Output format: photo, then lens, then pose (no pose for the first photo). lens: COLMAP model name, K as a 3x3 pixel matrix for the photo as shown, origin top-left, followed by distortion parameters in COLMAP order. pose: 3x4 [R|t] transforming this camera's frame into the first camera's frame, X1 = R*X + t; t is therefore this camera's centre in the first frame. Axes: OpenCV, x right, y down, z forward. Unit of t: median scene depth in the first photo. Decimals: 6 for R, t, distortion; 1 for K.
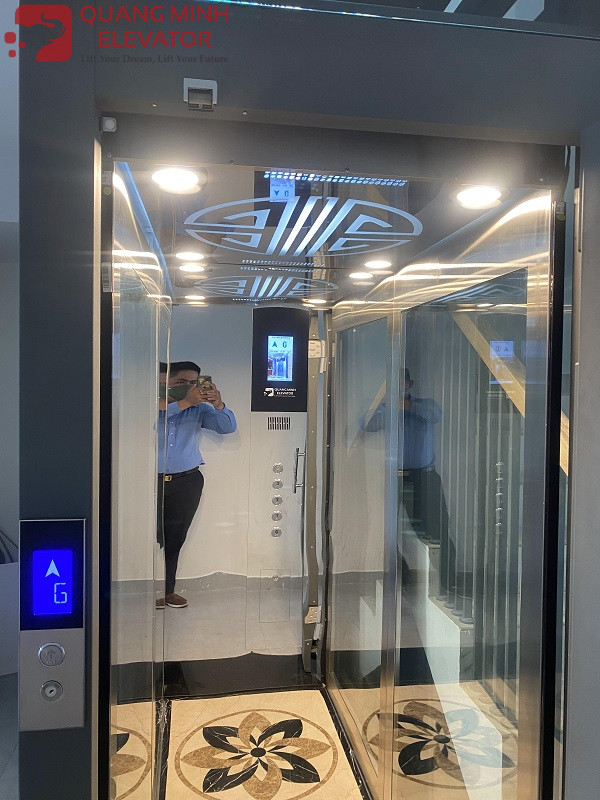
lens RADIAL K [[615.7, 0, 300.0], [0, 615.7, 400.0], [0, 0, 1]] dist [0.129944, -0.157451]
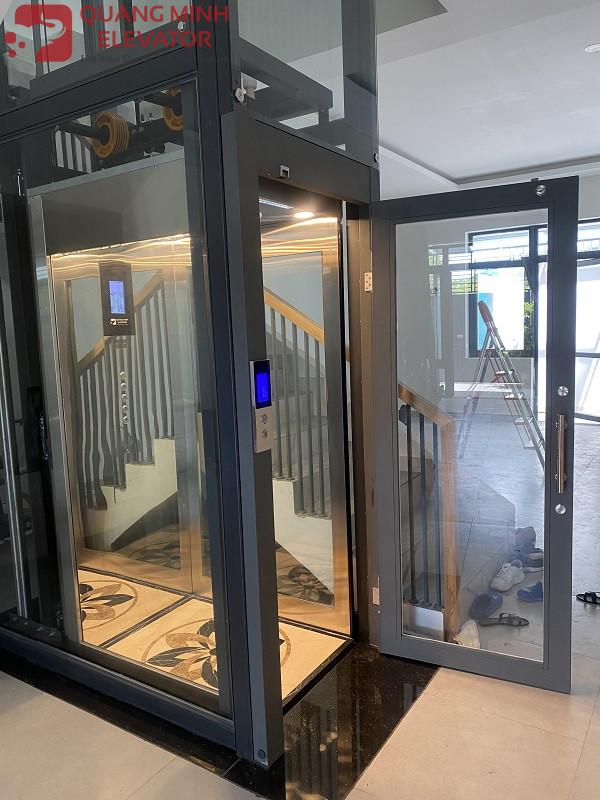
lens RADIAL K [[615.7, 0, 300.0], [0, 615.7, 400.0], [0, 0, 1]] dist [0.129944, -0.157451]
pose [[0.661428, -0.127305, 0.739125, -0.830380], [0.073963, 0.991757, 0.104629, 0.046250], [-0.746353, -0.014536, 0.665392, -0.251105]]
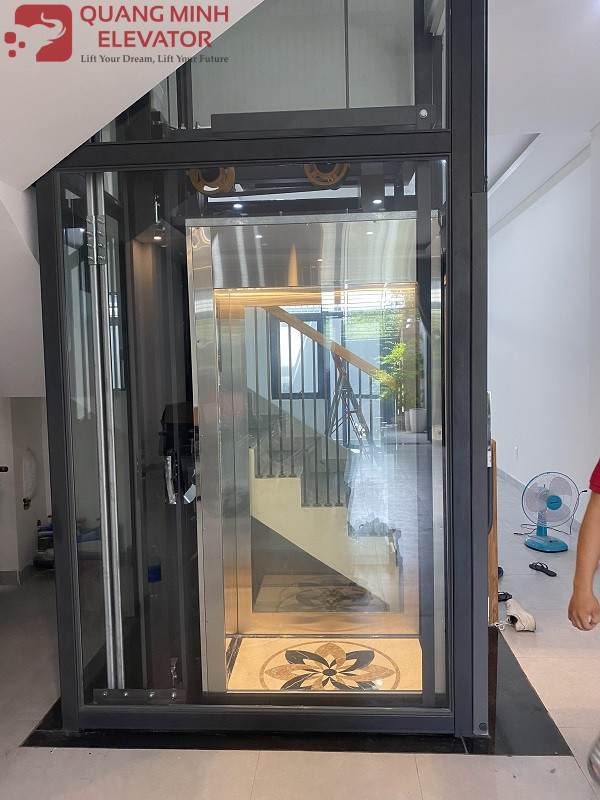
lens RADIAL K [[615.7, 0, 300.0], [0, 615.7, 400.0], [0, 0, 1]] dist [0.129944, -0.157451]
pose [[0.195760, -0.080694, 0.977326, -1.361001], [0.062761, 0.995597, 0.069632, 0.000010], [-0.978642, 0.047707, 0.199962, 0.525704]]
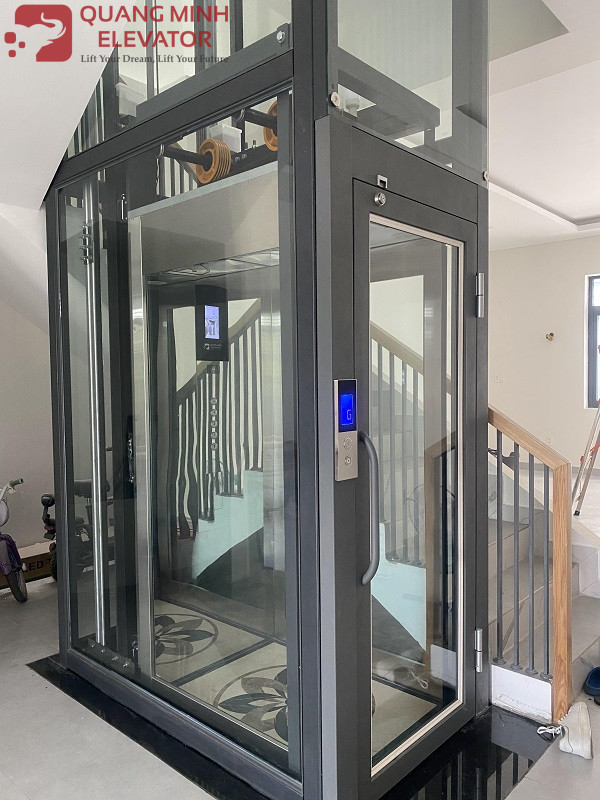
lens RADIAL K [[618.7, 0, 314.7], [0, 618.7, 405.8], [0, 0, 1]] dist [0.159646, -0.265284]
pose [[0.762887, -0.054044, 0.644269, -0.764725], [0.044711, 0.998525, 0.030817, 0.087839], [-0.644984, 0.005297, 0.764178, -0.216789]]
